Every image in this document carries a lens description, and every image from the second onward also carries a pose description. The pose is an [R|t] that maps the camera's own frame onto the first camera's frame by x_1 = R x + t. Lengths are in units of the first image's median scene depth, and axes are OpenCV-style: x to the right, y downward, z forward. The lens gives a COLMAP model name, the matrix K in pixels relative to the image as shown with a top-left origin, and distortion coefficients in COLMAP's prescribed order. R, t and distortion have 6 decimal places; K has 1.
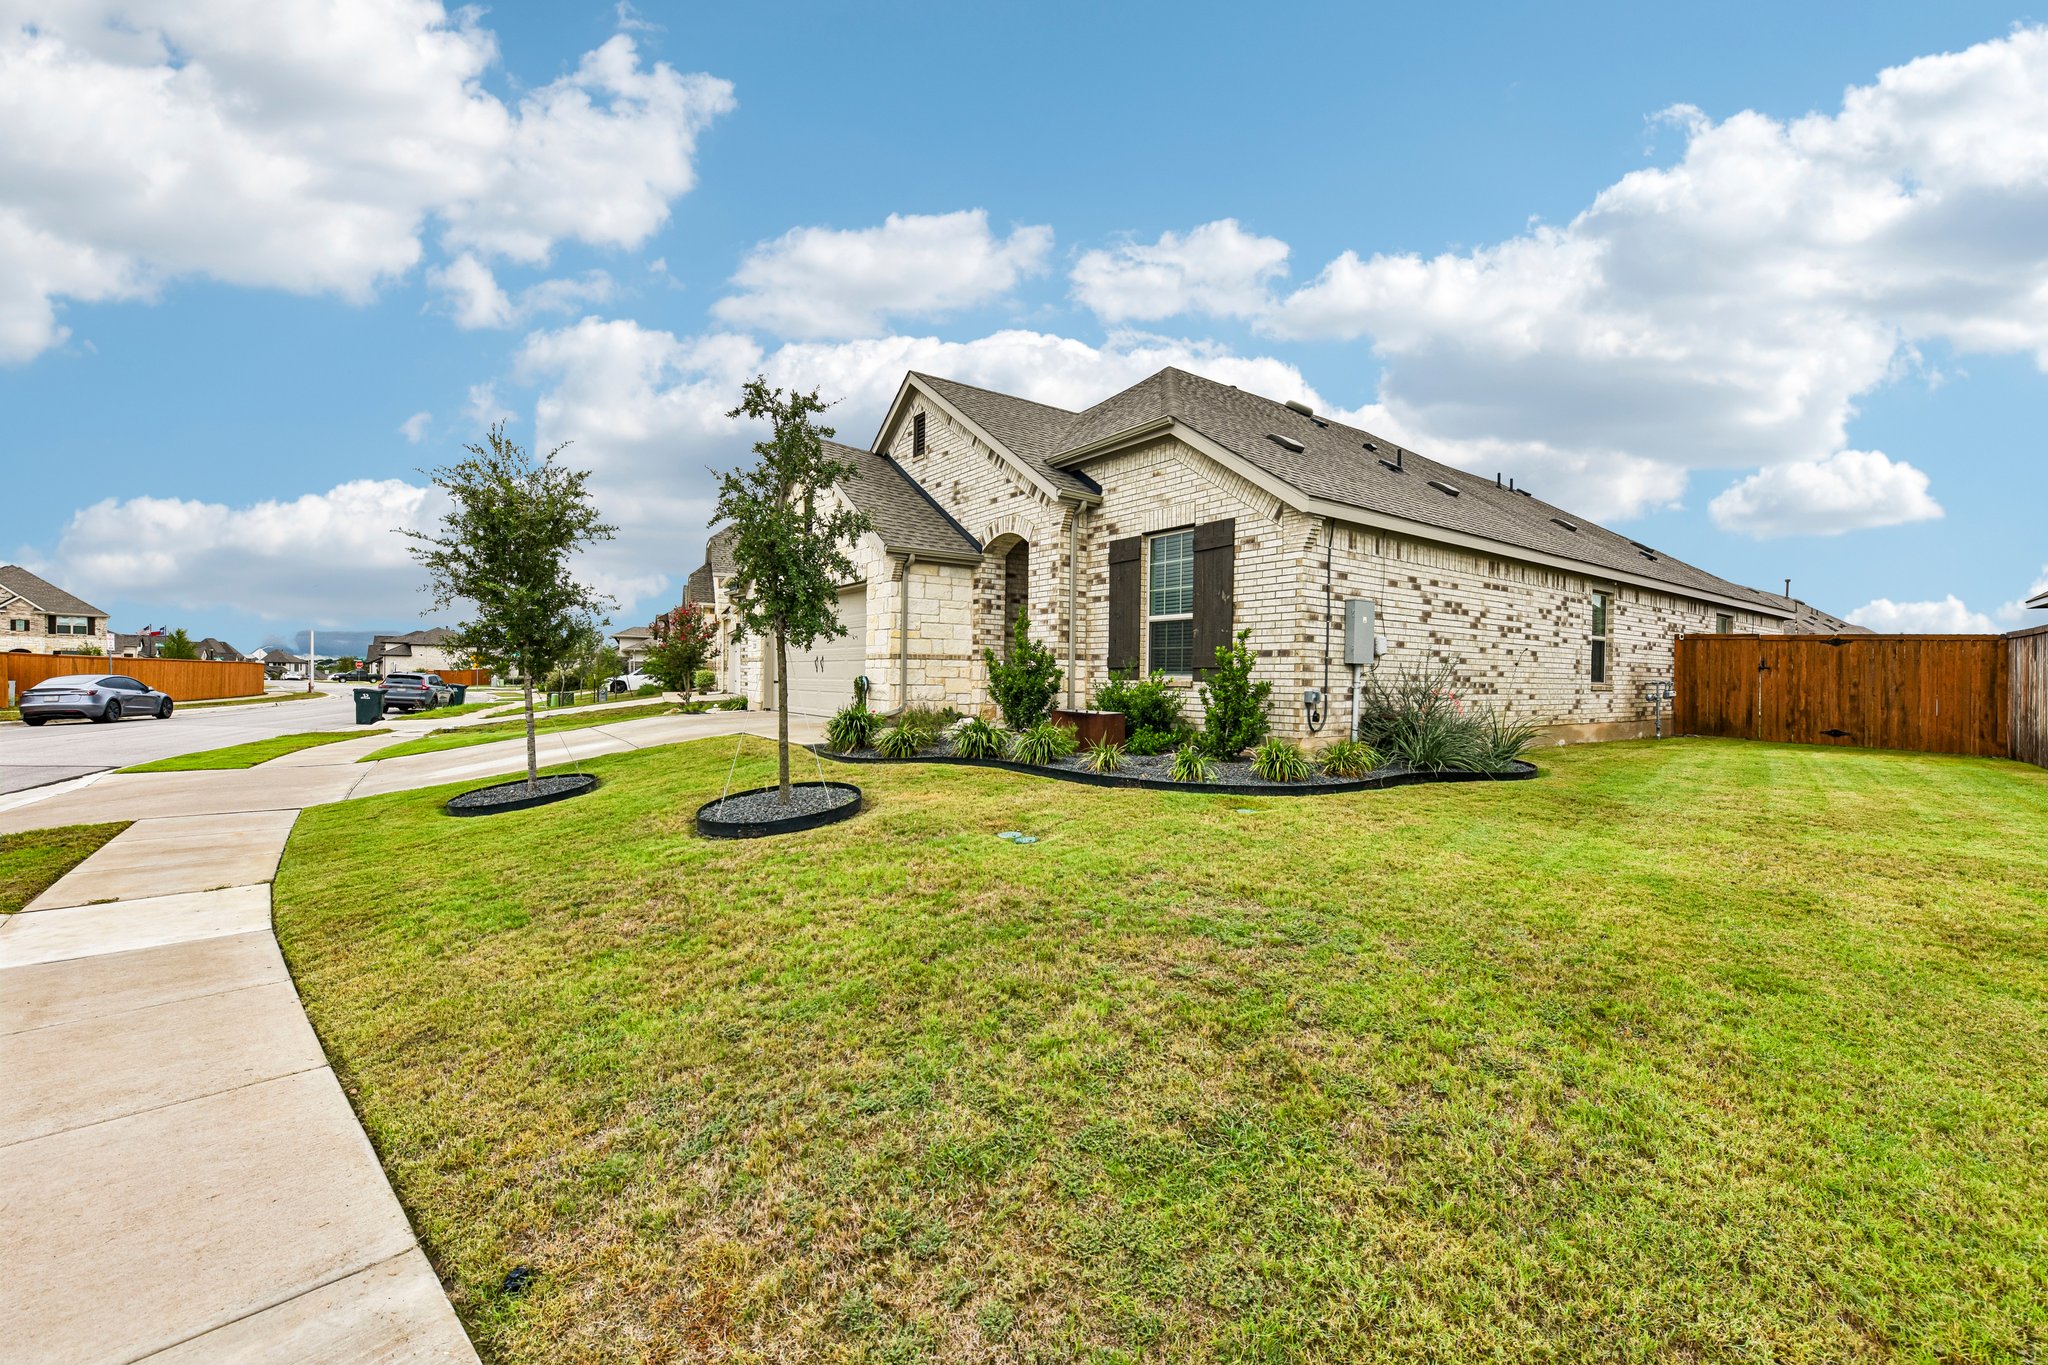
lens RADIAL K [[832.8, 0, 1031.0], [0, 832.8, 671.6], [0, 0, 1]] dist [-0.002456, -0.008427]
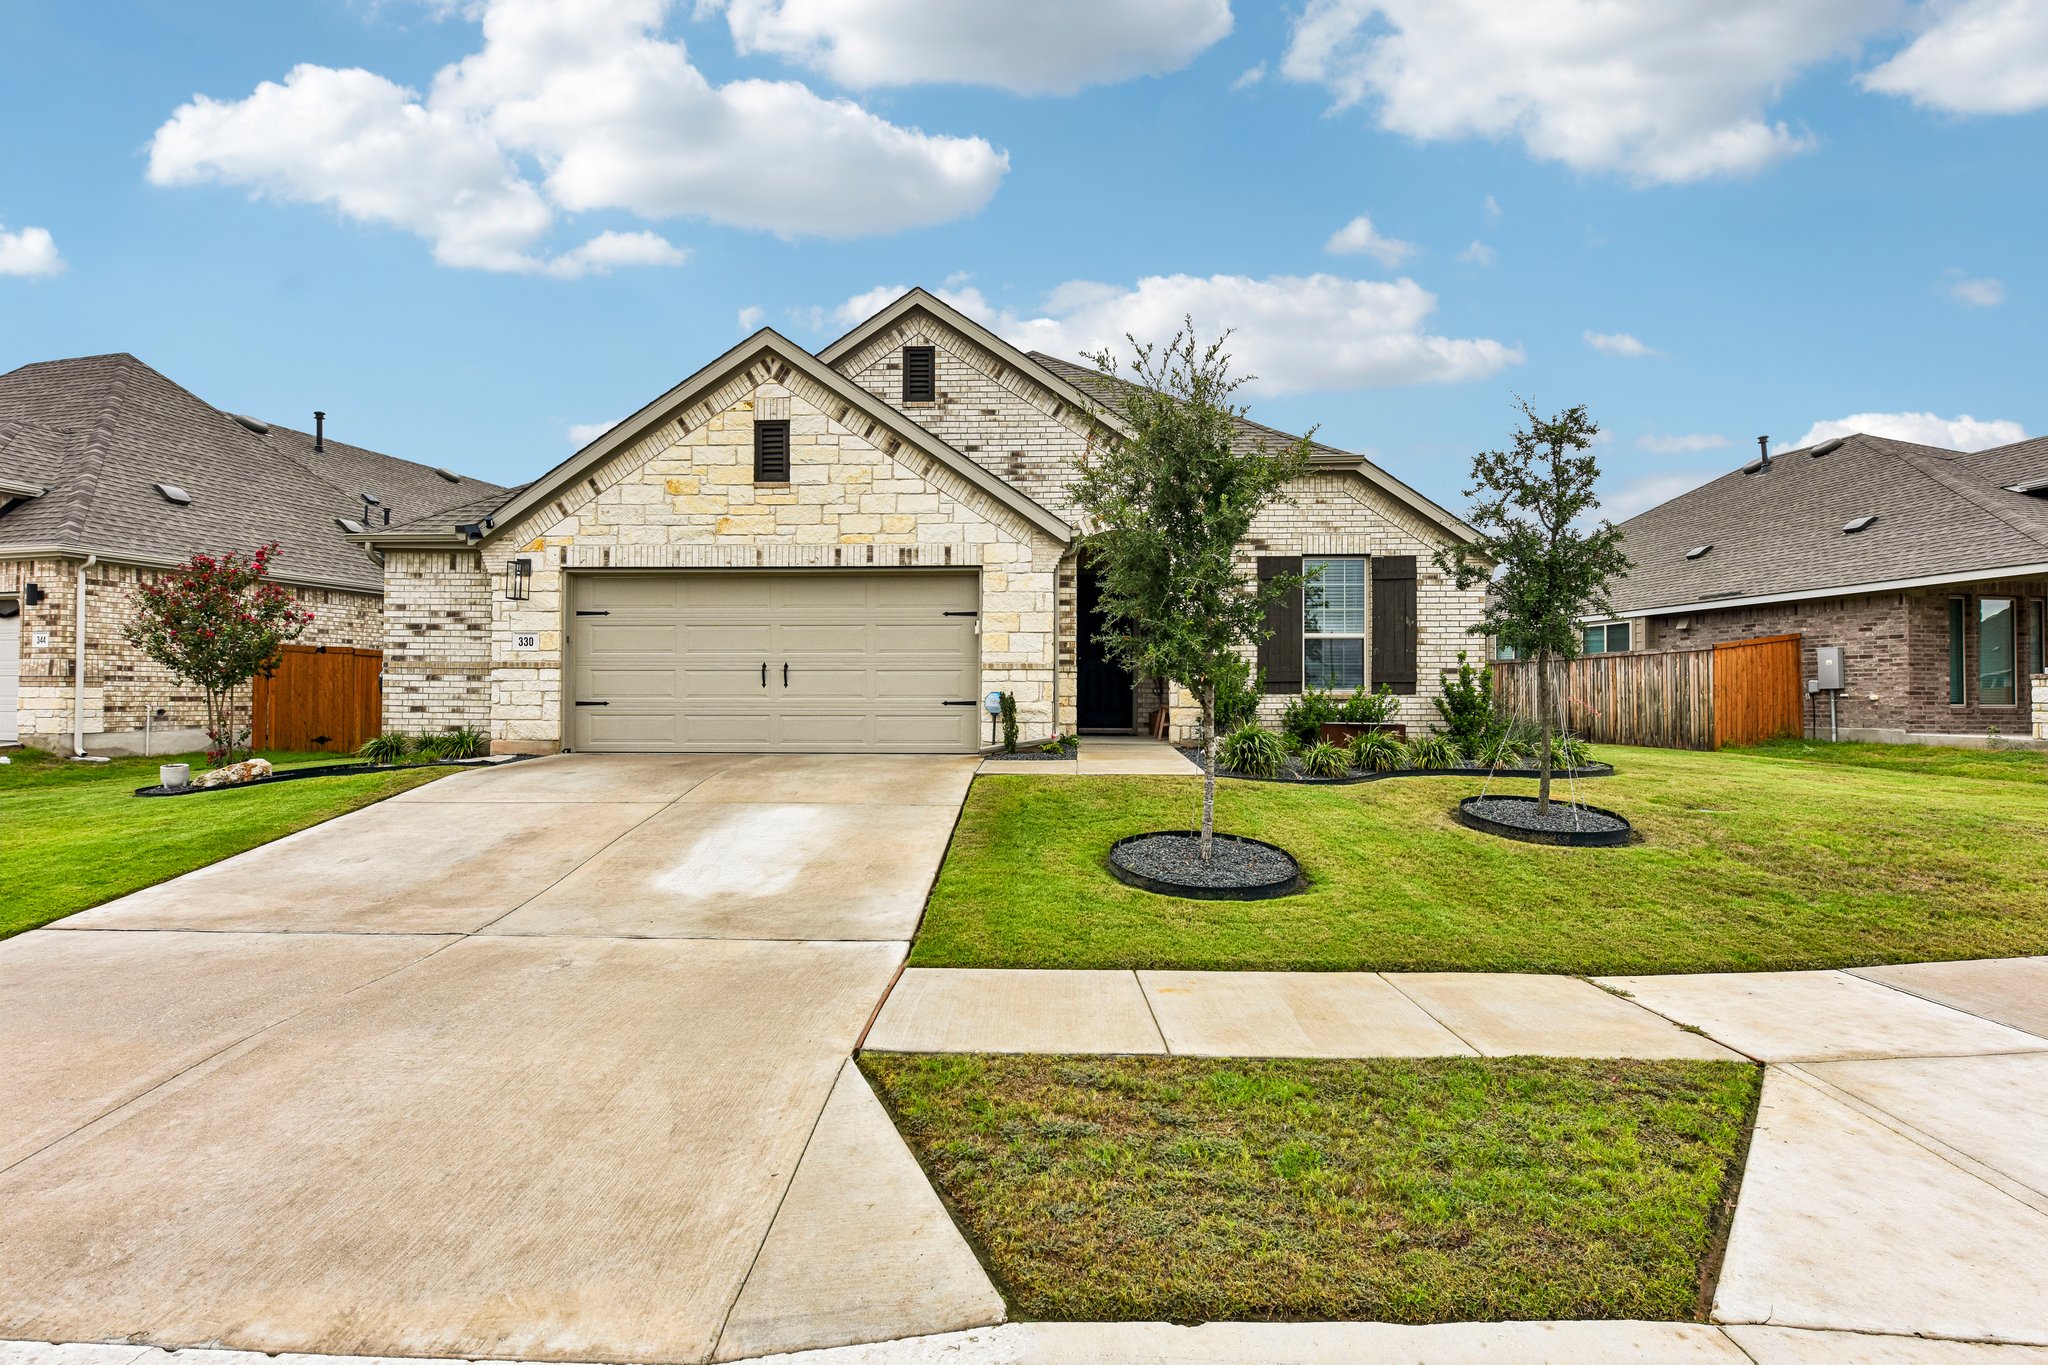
lens RADIAL K [[1028.0, 0, 1024.0], [0, 1028.0, 682.5], [0, 0, 1]] dist [-0.004035, -0.000805]
pose [[0.617880, 0.003416, 0.786265, -1.060208], [0.001105, 0.999986, -0.005213, 0.002269], [-0.786272, 0.004090, 0.617868, 0.455816]]
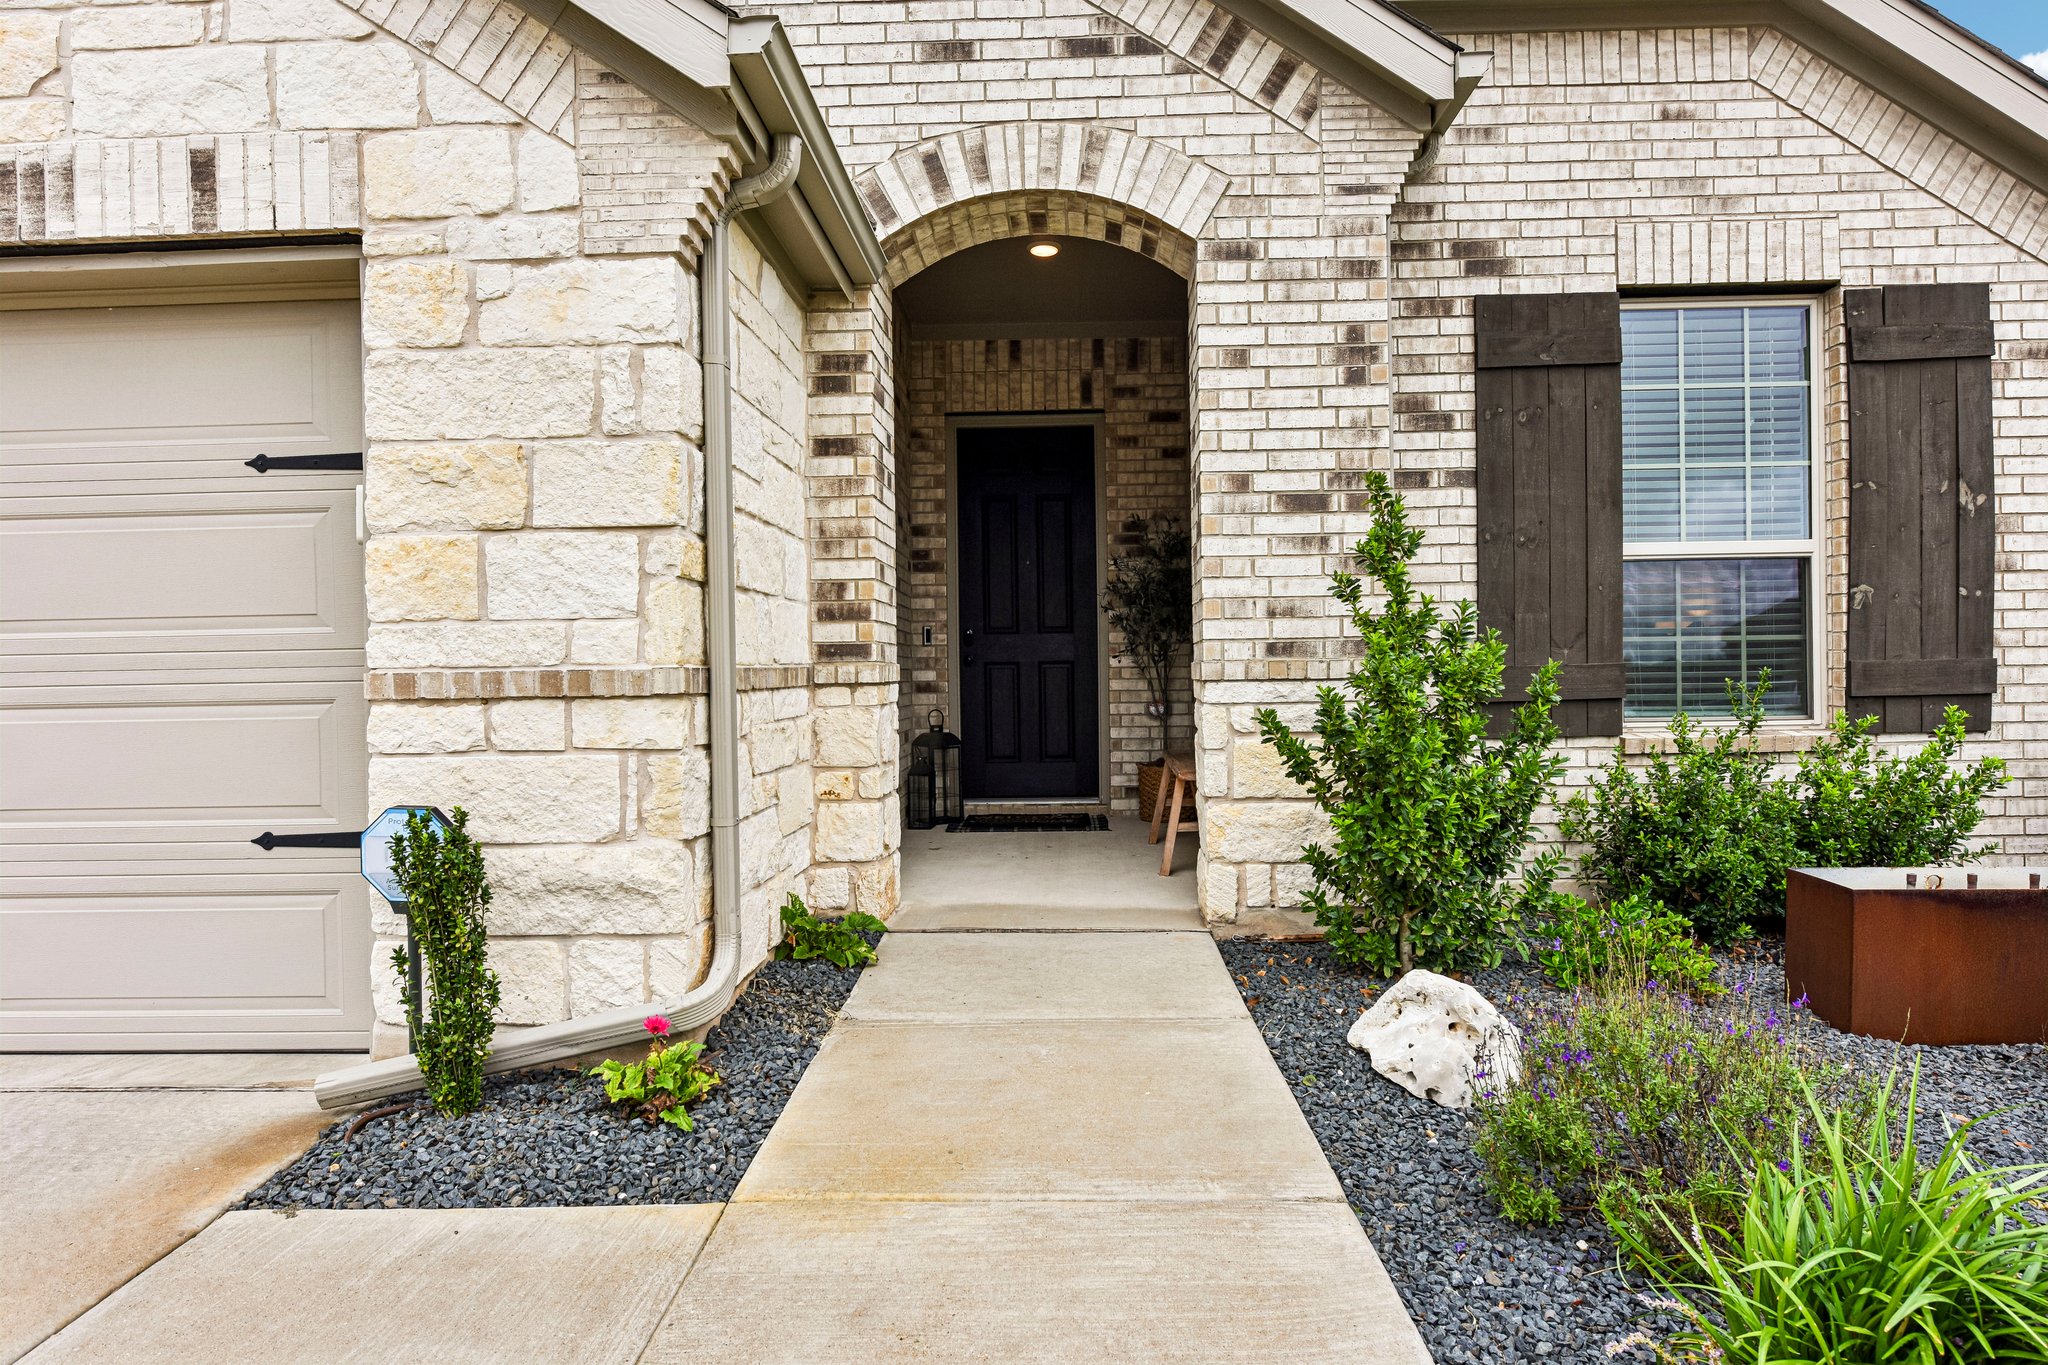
lens RADIAL K [[1149.3, 0, 1024.0], [0, 1149.3, 682.5], [0, 0, 1]] dist [-0.003678, 0.000050]
pose [[0.606523, -0.027564, 0.794588, -0.353475], [0.019817, 0.999612, 0.019550, -0.023740], [-0.794819, 0.003889, 0.606834, 0.876517]]
